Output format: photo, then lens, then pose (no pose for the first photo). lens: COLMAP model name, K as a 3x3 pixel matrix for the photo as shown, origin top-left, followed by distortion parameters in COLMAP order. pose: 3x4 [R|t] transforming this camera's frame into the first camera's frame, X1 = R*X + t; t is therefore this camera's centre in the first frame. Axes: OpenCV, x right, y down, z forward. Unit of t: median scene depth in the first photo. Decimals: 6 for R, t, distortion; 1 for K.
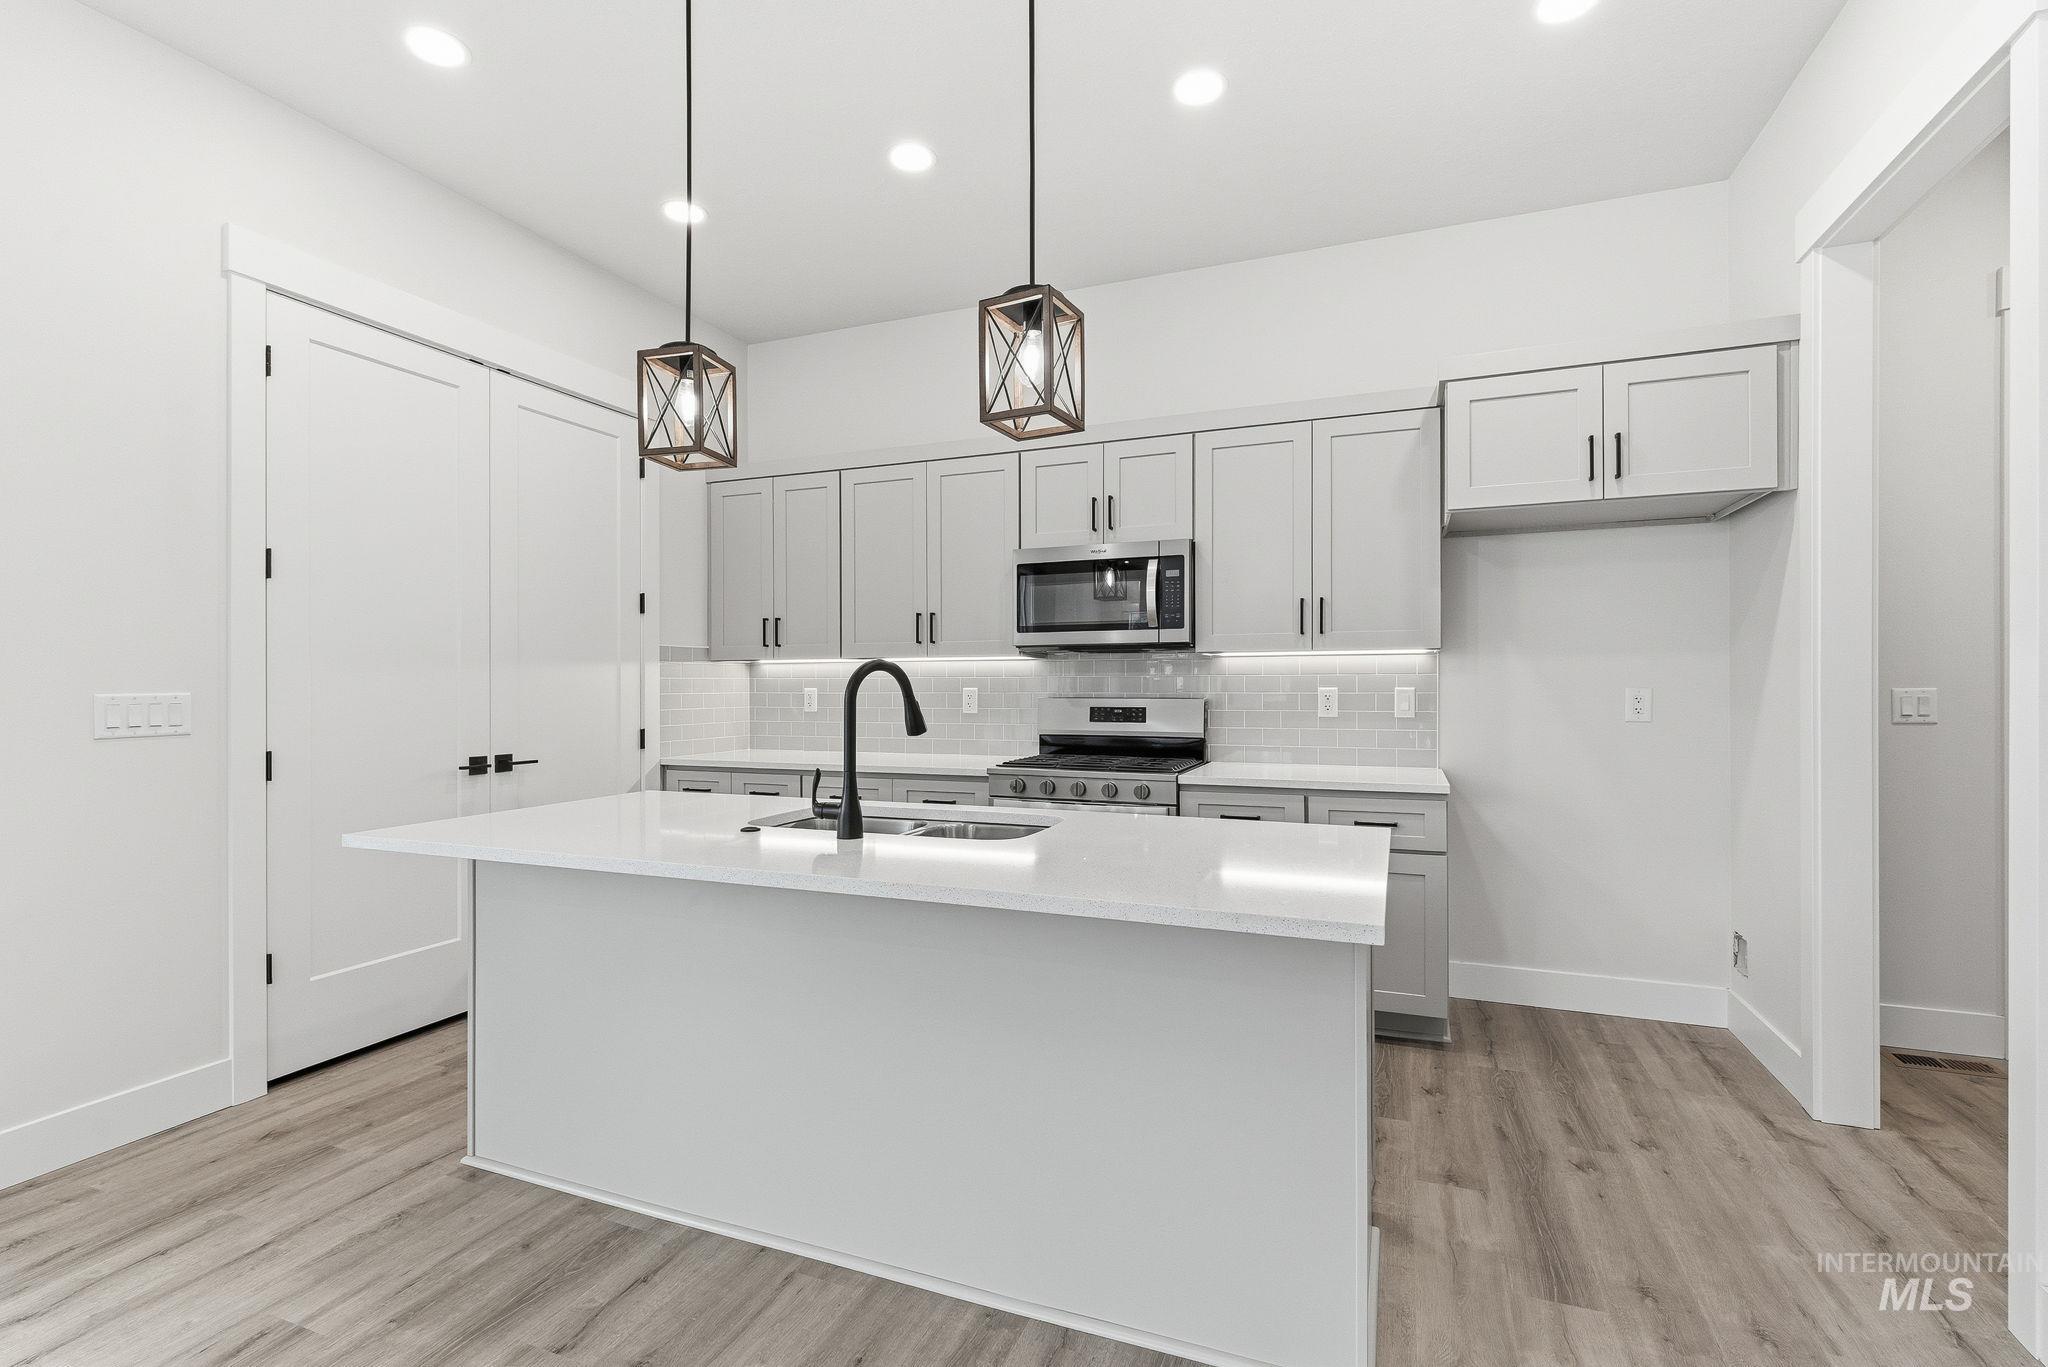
lens RADIAL K [[933.6, 0, 1026.8], [0, 933.6, 682.9], [0, 0, 1]] dist [-0.000518, 0.000946]
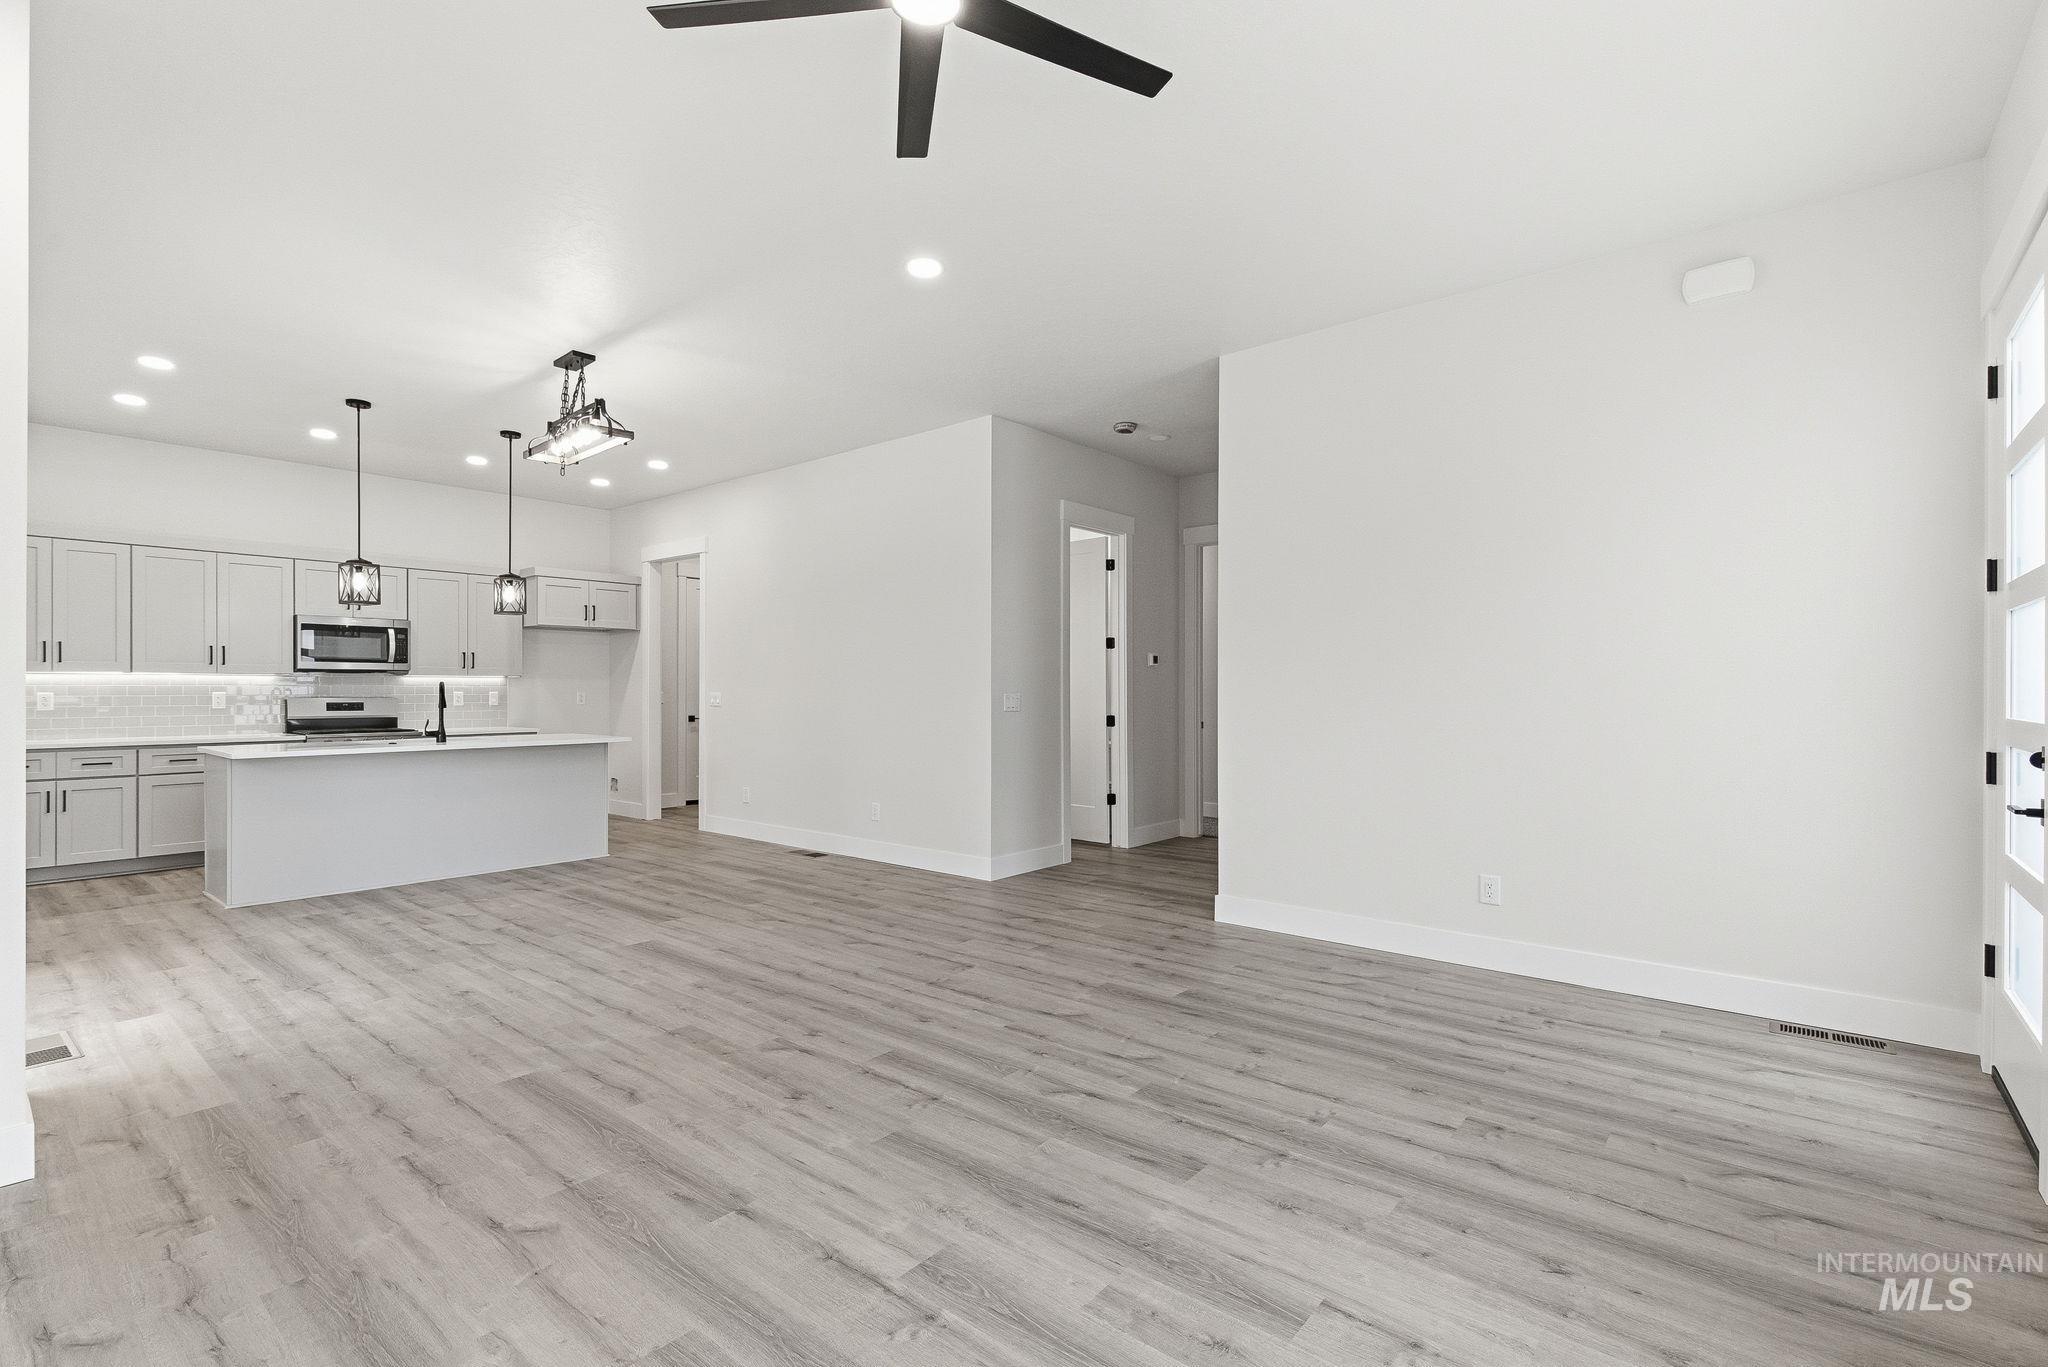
lens RADIAL K [[933.6, 0, 1025.7], [0, 933.6, 686.3], [0, 0, 1]] dist [-0.000518, 0.000946]
pose [[0.310665, 0.006558, 0.950497, -1.461202], [-0.002791, 0.999978, -0.005988, 0.000857], [-0.950515, -0.000792, 0.310676, -1.014980]]
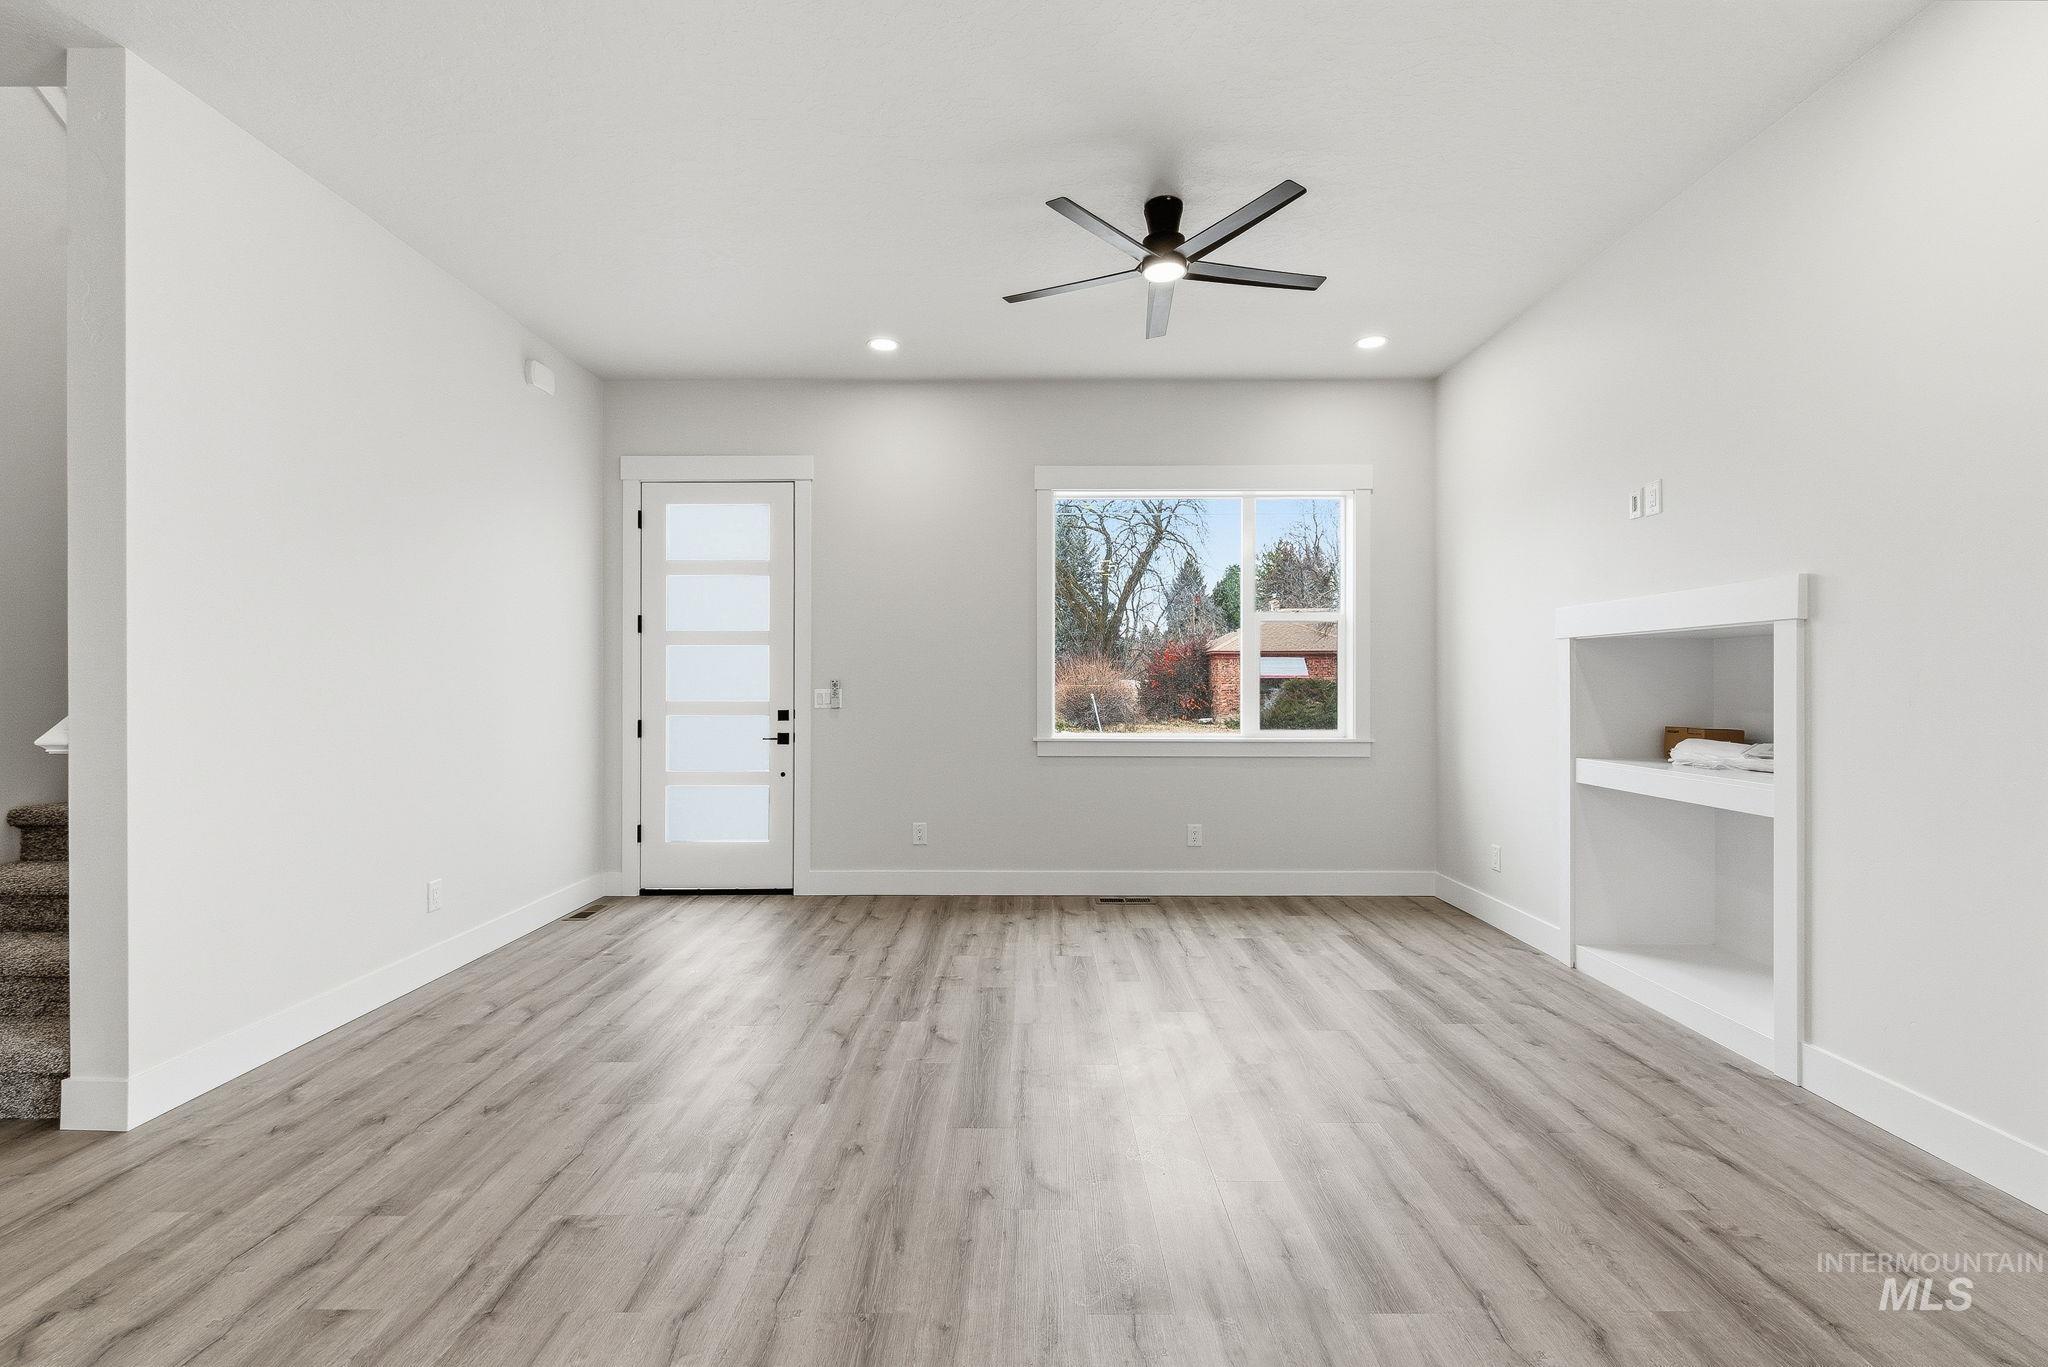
lens RADIAL K [[927.8, 0, 1029.1], [0, 927.8, 688.9], [0, 0, 1]] dist [0.002937, -0.000841]
pose [[-0.929277, 0.004972, -0.369351, -0.400585], [0.004844, 0.999987, 0.001274, 0.001256], [0.369353, -0.000605, -0.929289, 0.110686]]
